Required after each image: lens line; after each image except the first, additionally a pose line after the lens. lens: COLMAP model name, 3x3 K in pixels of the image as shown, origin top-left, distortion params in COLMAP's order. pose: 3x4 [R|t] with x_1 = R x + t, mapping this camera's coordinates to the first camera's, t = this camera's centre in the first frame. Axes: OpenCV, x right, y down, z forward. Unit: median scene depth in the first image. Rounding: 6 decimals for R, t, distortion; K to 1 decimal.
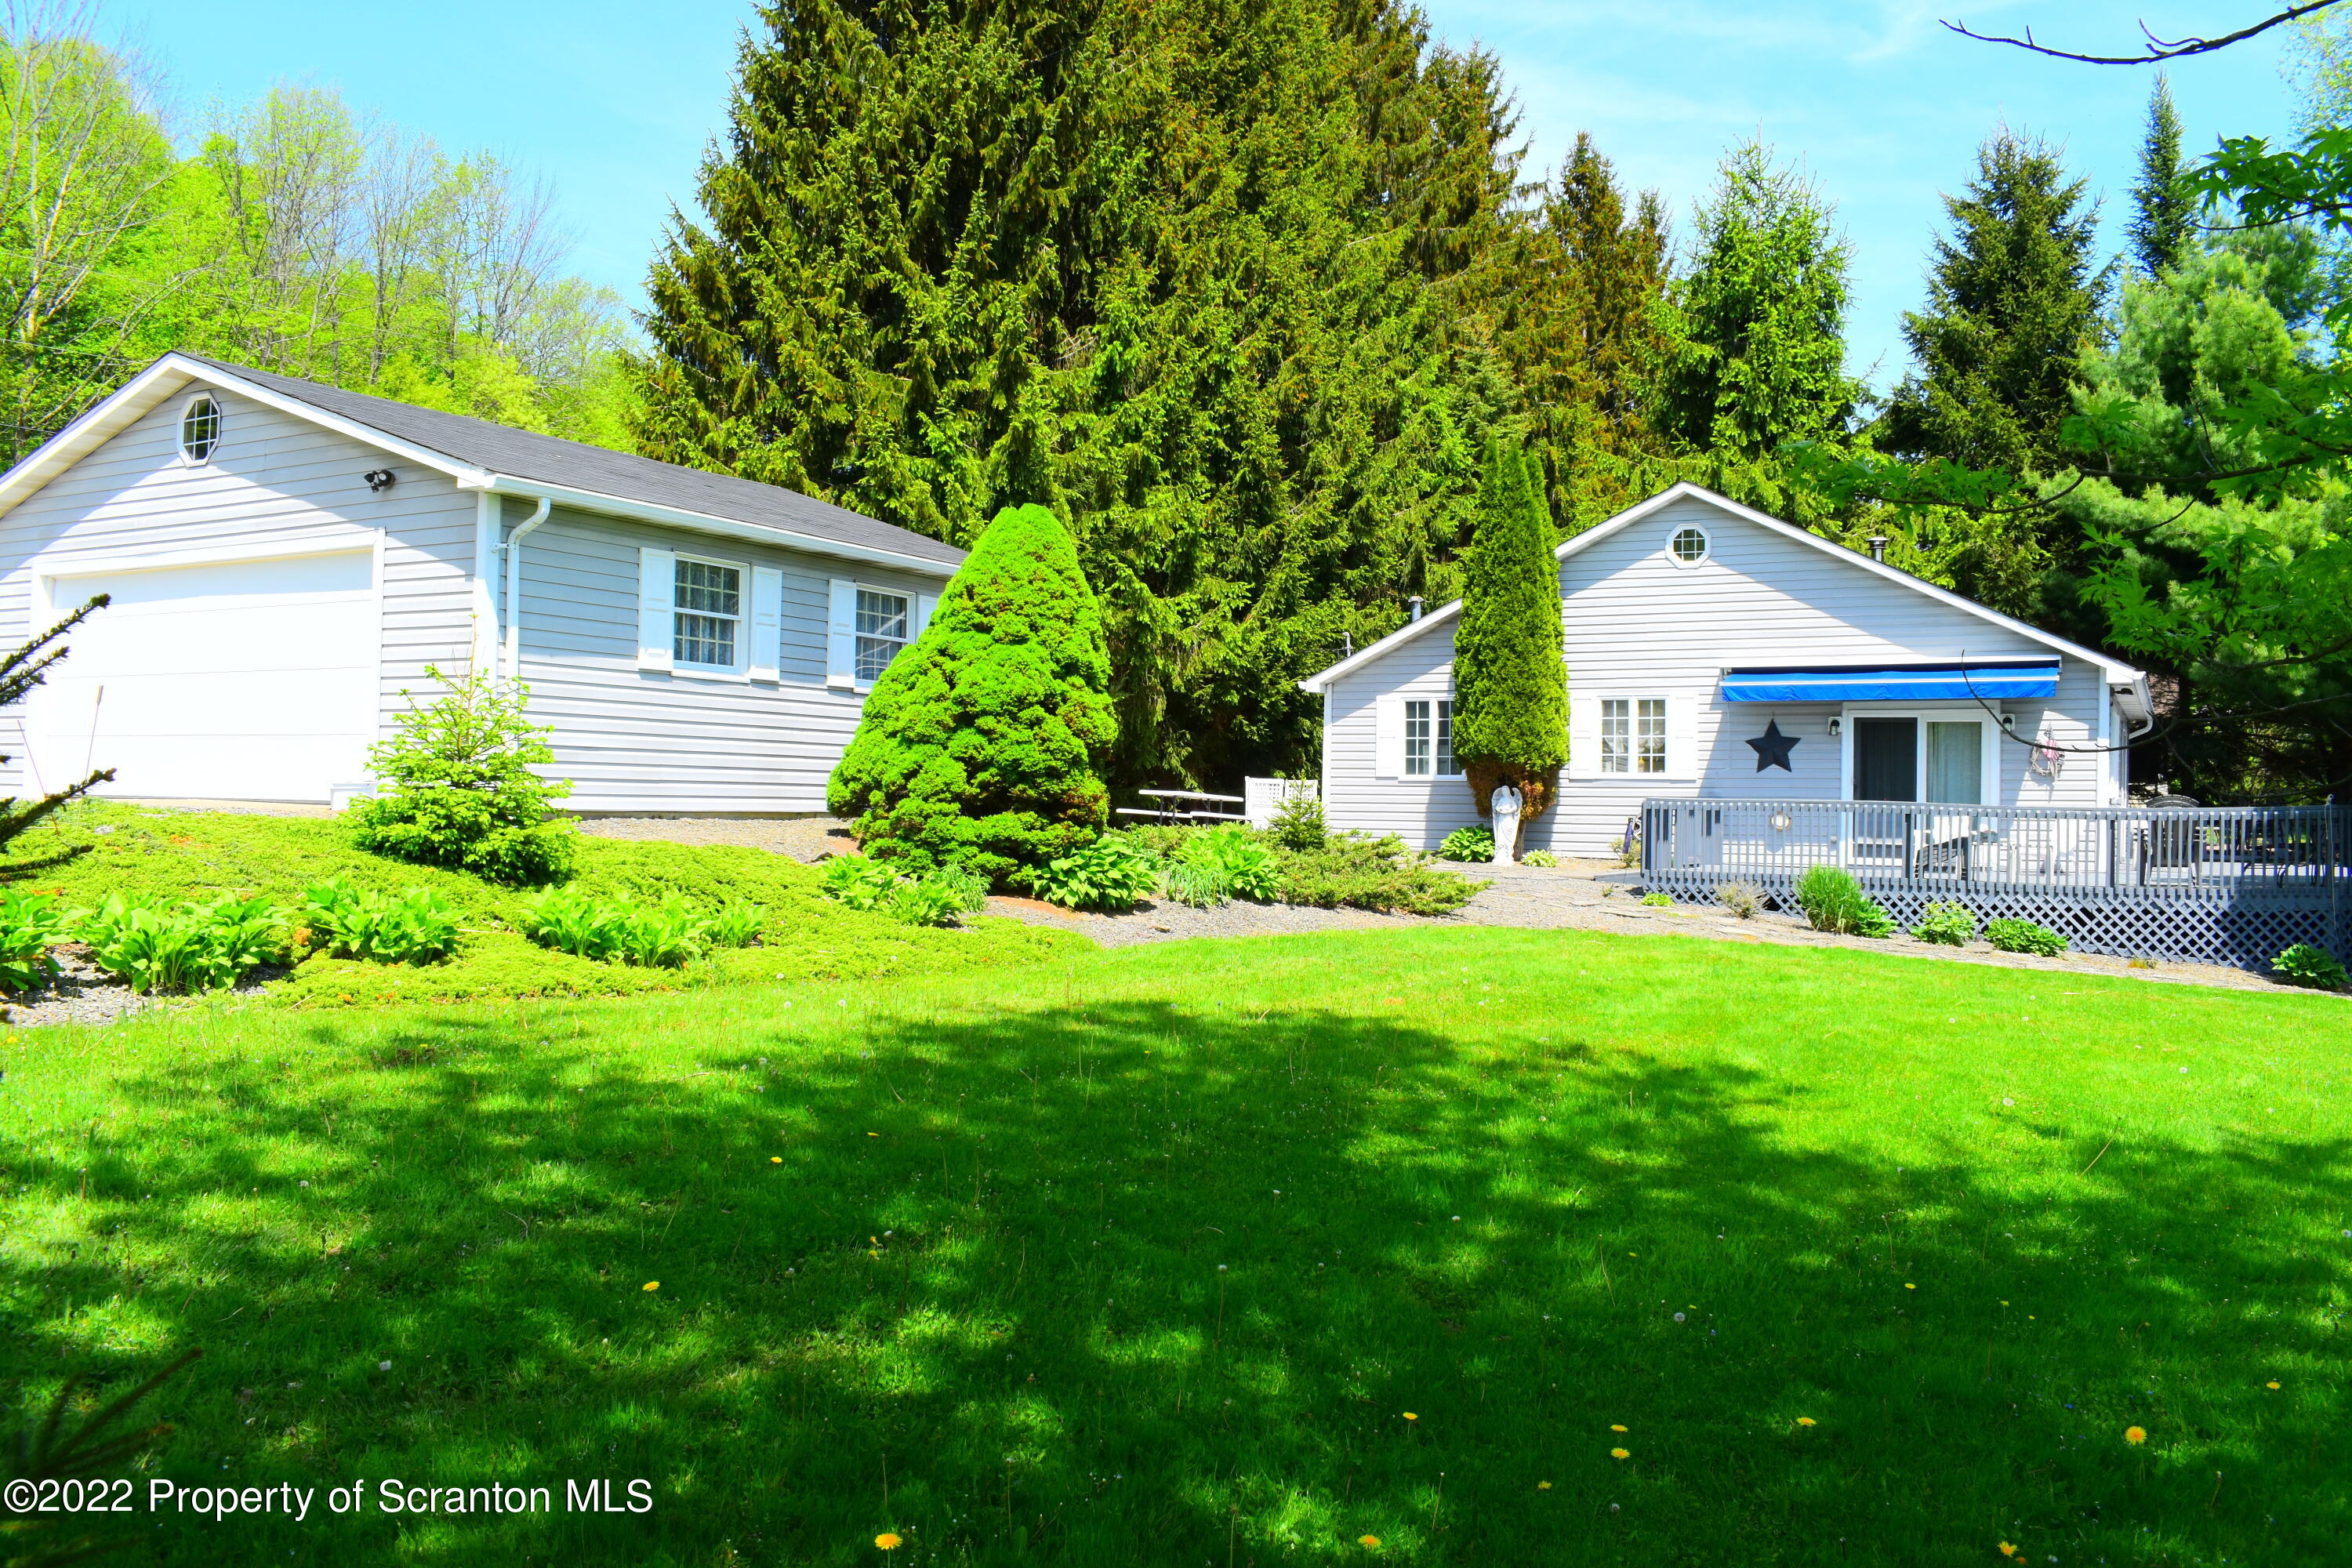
lens RADIAL K [[1879.7, 0, 1181.9], [0, 1879.7, 777.0], [0, 0, 1]] dist [-0.096239, 0.015049]
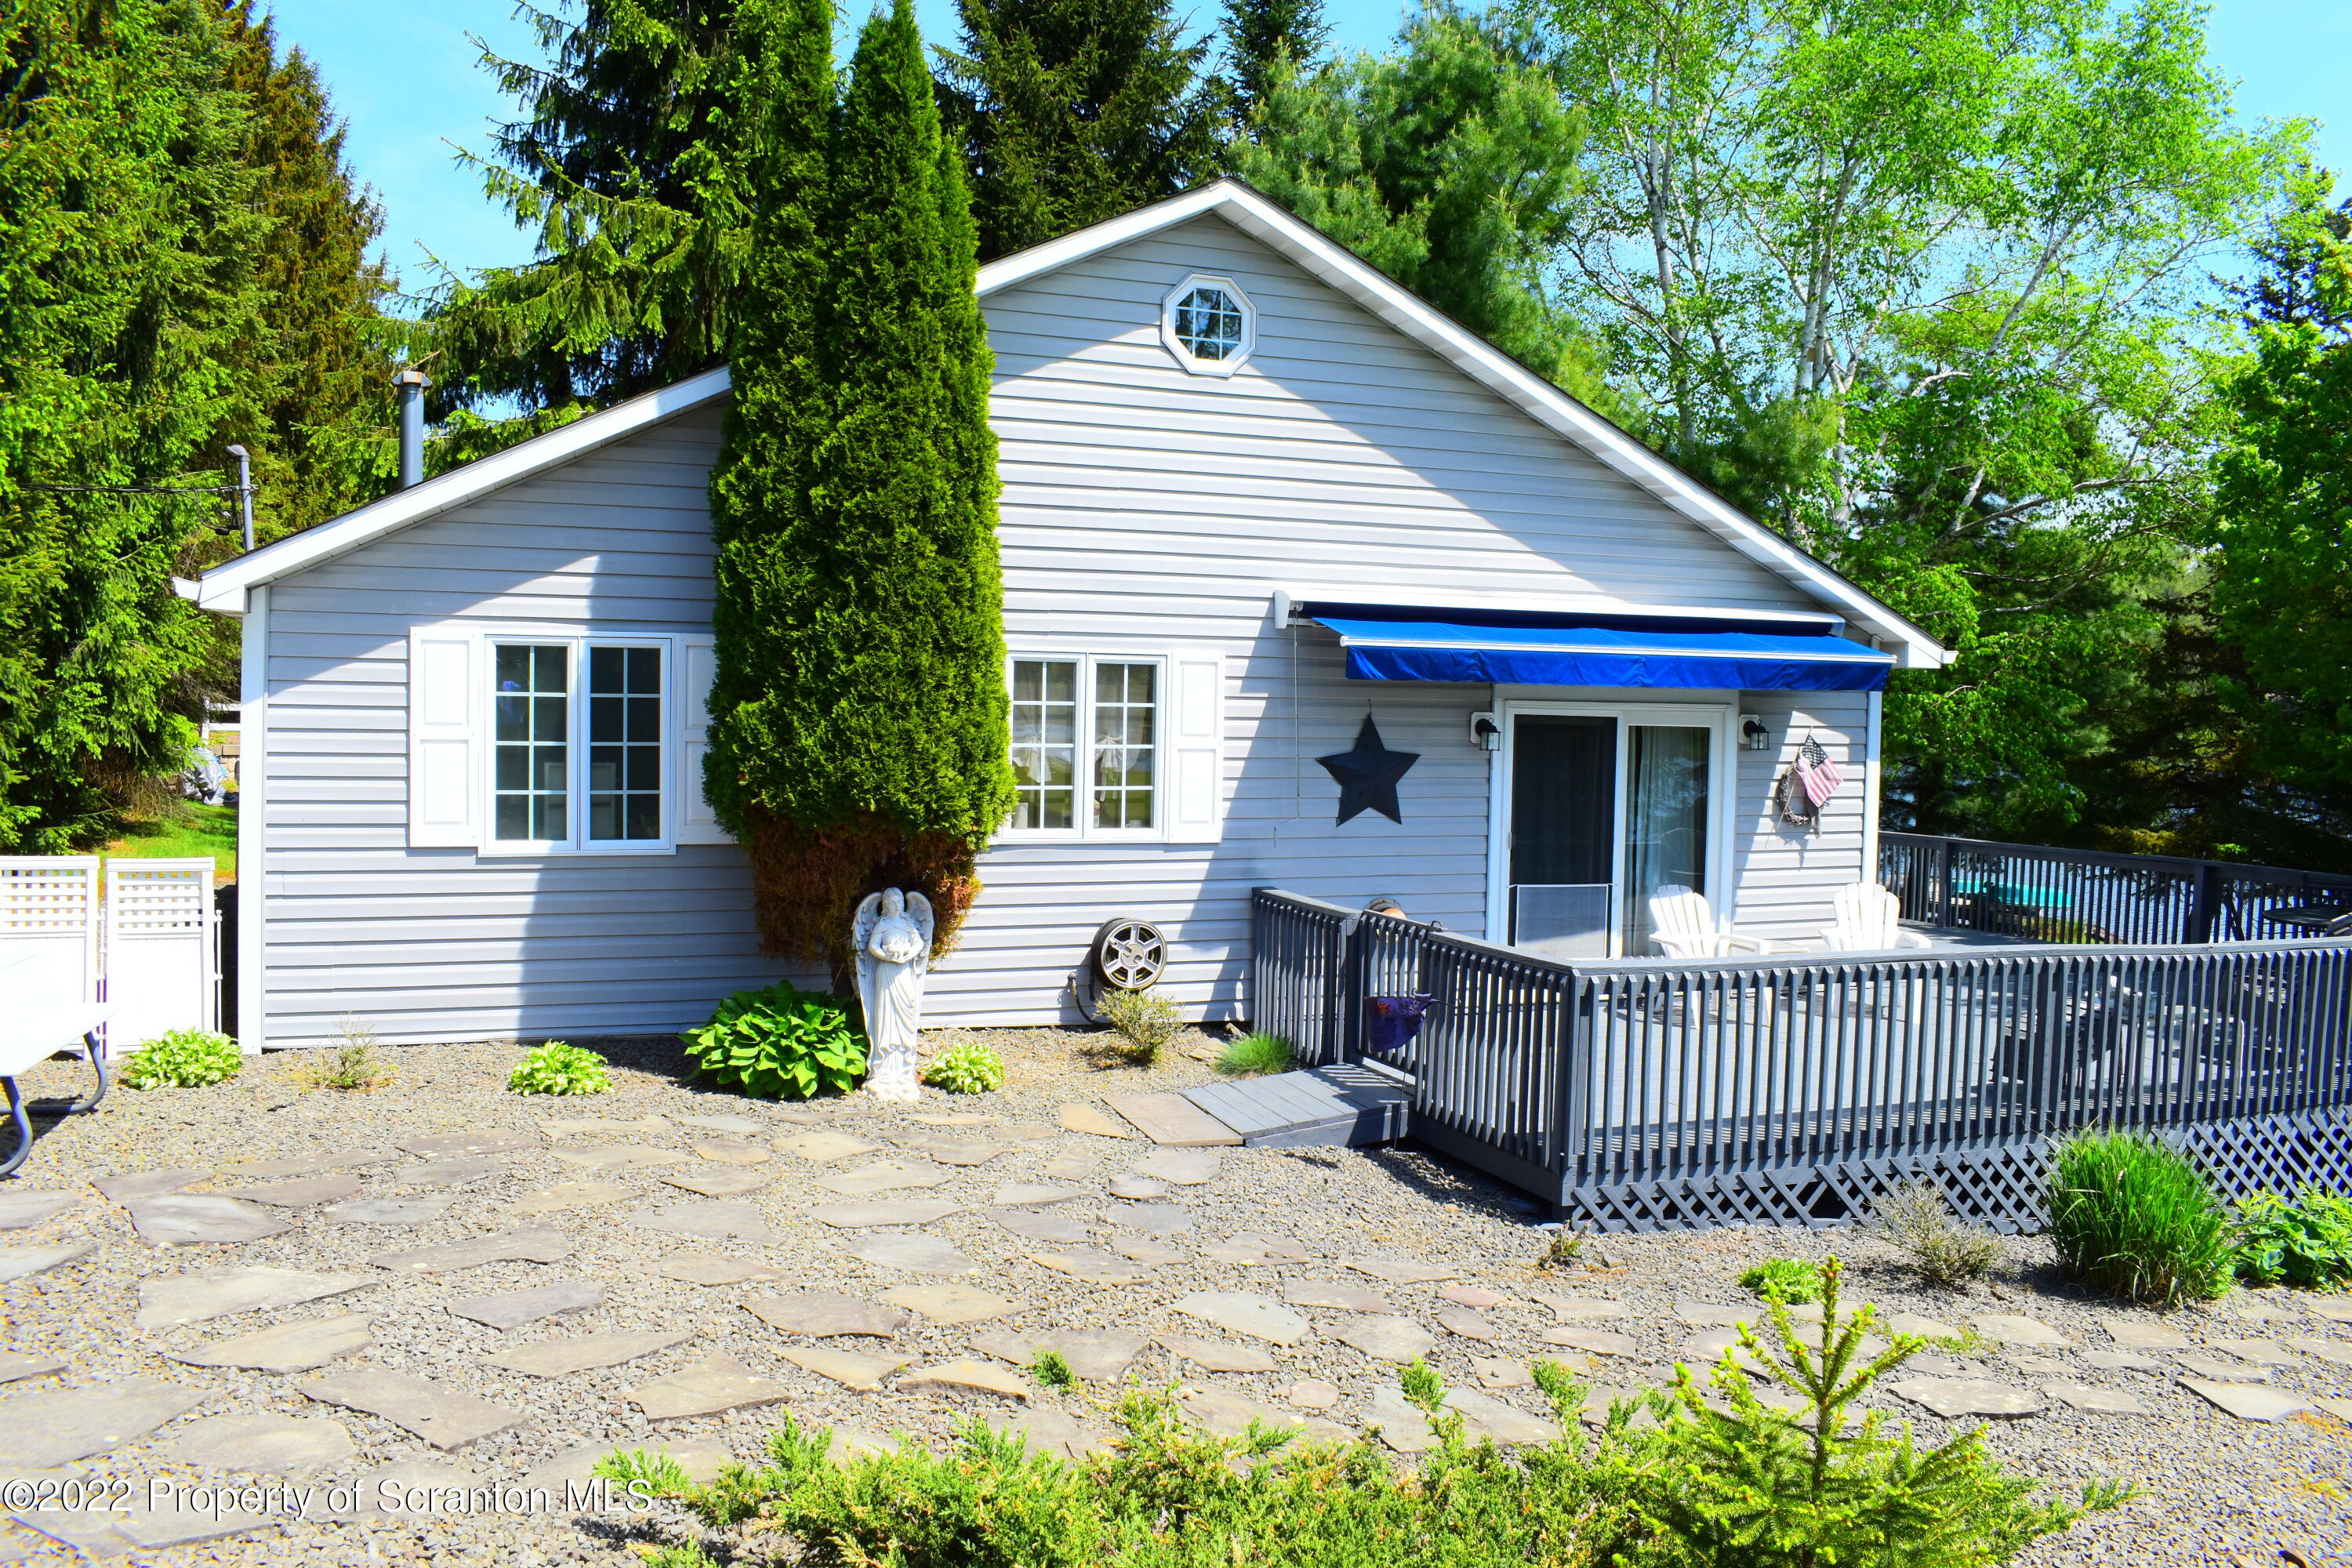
lens RADIAL K [[1820.7, 0, 1182.7], [0, 1820.7, 768.7], [0, 0, 1]] dist [-0.097173, 0.012631]
pose [[0.651858, -0.028282, 0.757813, -0.089717], [-0.019834, 0.998327, 0.054319, -0.053686], [-0.758082, -0.050439, 0.650206, 0.942502]]
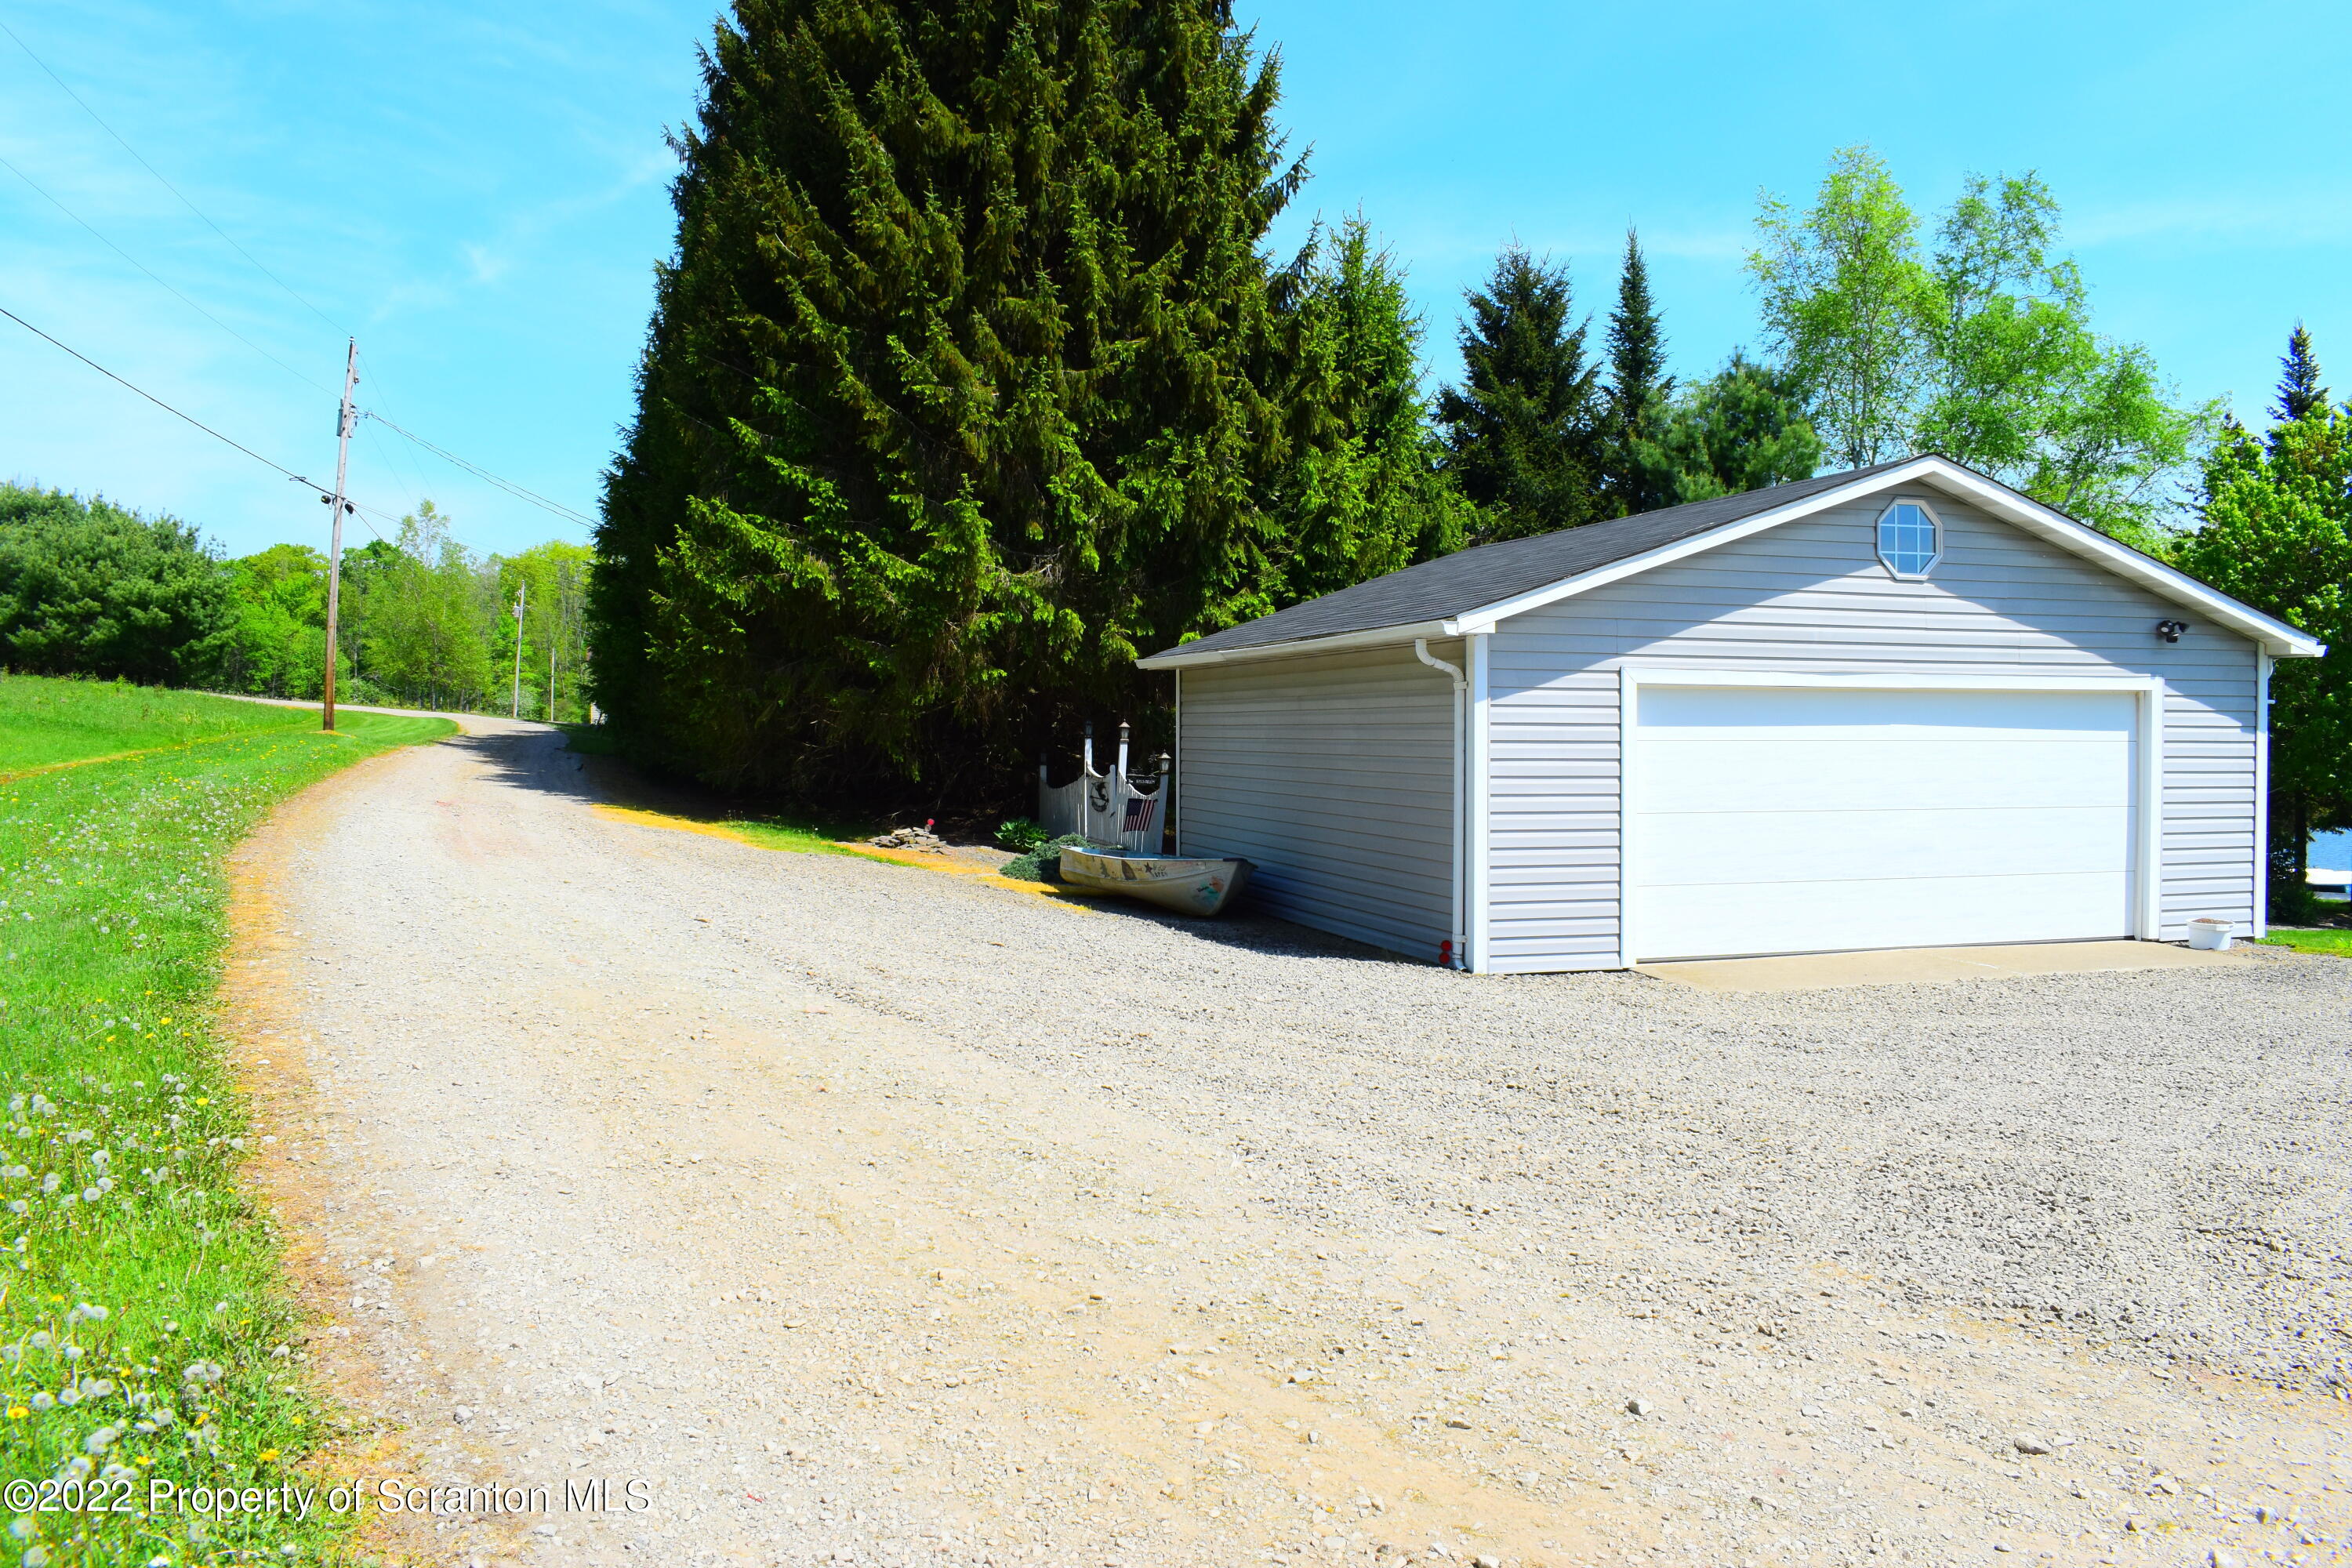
lens RADIAL K [[1820.7, 0, 1182.7], [0, 1820.7, 768.7], [0, 0, 1]] dist [-0.097173, 0.012631]
pose [[0.707715, -0.033462, 0.705705, -1.140858], [0.000621, 0.998907, 0.046741, -0.096267], [-0.706498, -0.032641, 0.706962, 0.507187]]
